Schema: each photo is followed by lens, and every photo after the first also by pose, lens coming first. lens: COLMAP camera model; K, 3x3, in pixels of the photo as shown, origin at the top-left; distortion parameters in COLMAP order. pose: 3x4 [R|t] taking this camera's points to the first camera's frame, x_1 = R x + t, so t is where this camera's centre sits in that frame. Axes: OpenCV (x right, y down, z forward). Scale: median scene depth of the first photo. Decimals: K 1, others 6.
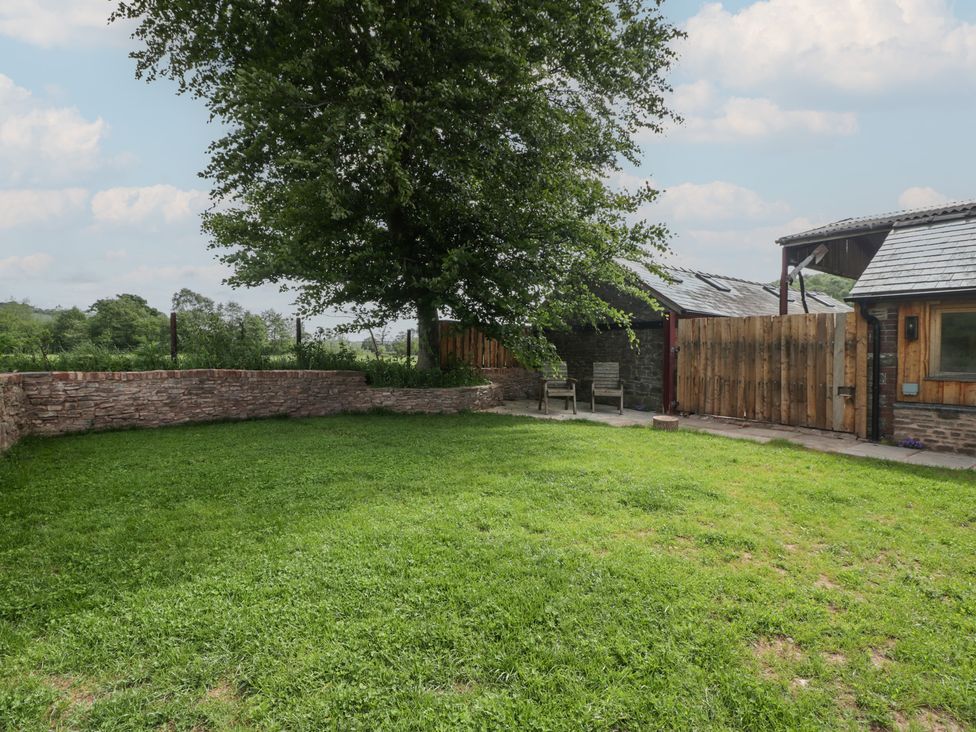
lens RADIAL K [[512.5, 0, 480.6], [0, 512.5, 360.4], [0, 0, 1]] dist [0.002911, -0.013893]
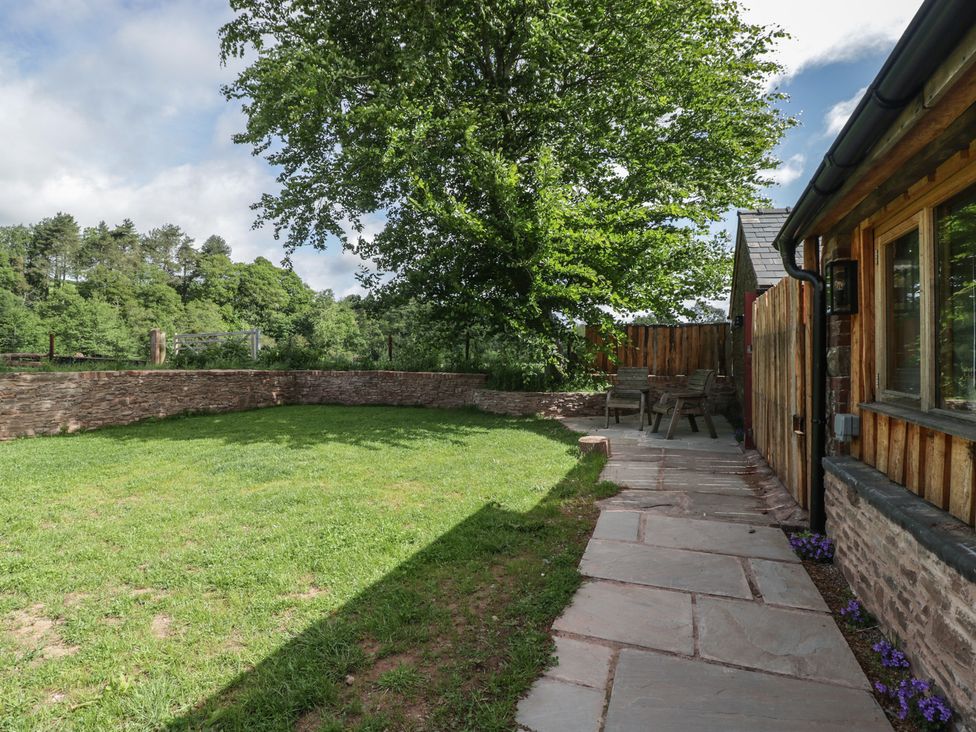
lens RADIAL K [[512.5, 0, 480.6], [0, 512.5, 360.4], [0, 0, 1]] dist [0.002911, -0.013893]
pose [[0.529895, -0.008771, -0.848018, 0.804504], [-0.007348, 0.999861, -0.014934, 0.006655], [0.848031, 0.014145, 0.529757, 0.394390]]
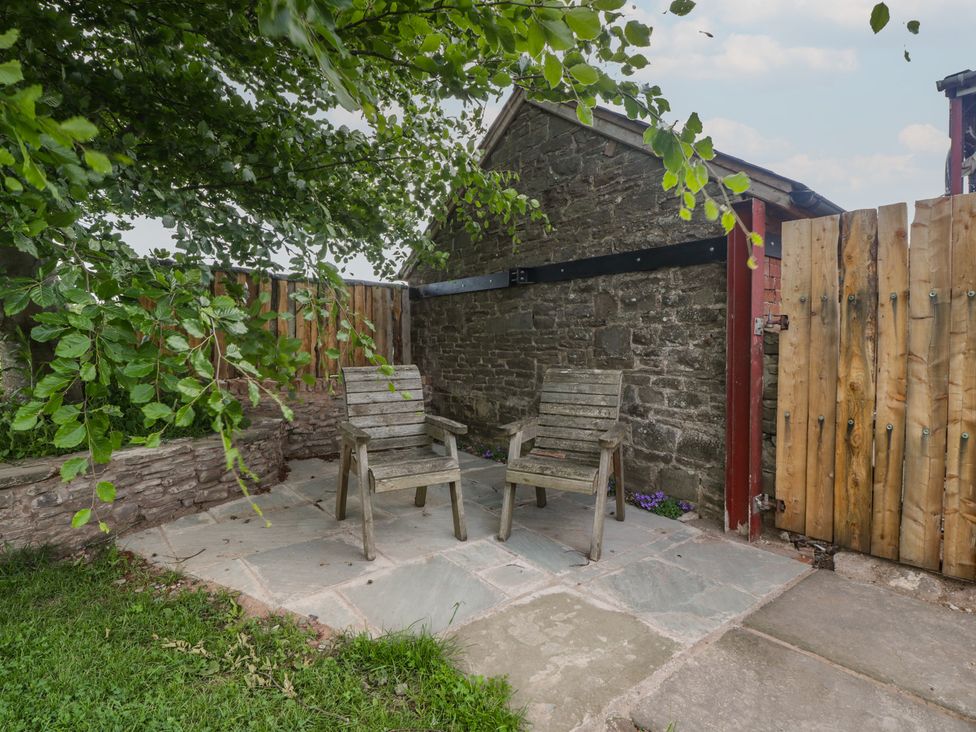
lens RADIAL K [[512.5, 0, 480.6], [0, 512.5, 360.4], [0, 0, 1]] dist [0.002911, -0.013893]
pose [[0.999072, -0.006713, 0.042550, 0.213161], [0.006057, 0.999861, 0.015537, -0.006677], [-0.042648, -0.015265, 0.998974, 0.762837]]
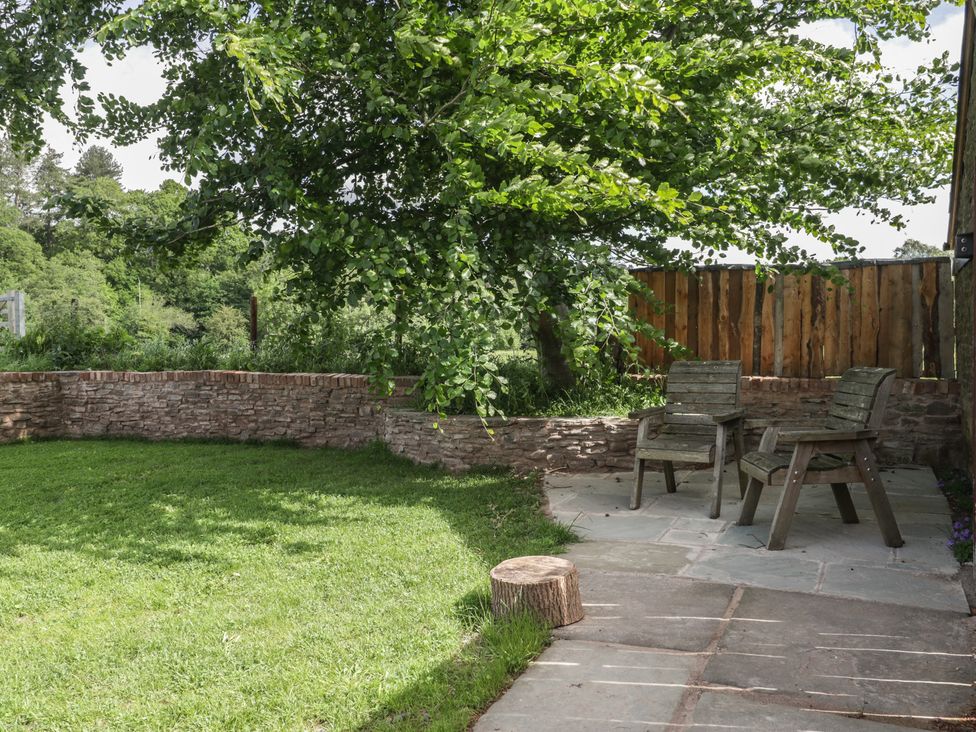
lens RADIAL K [[842.8, 0, 483.3], [0, 842.8, 367.4], [0, 0, 1]] dist [0.007540, 0.007334]
pose [[0.472066, 0.008446, -0.881523, 0.649517], [0.001686, 0.999944, 0.010484, 0.000437], [0.881562, -0.006435, 0.472025, 0.669481]]
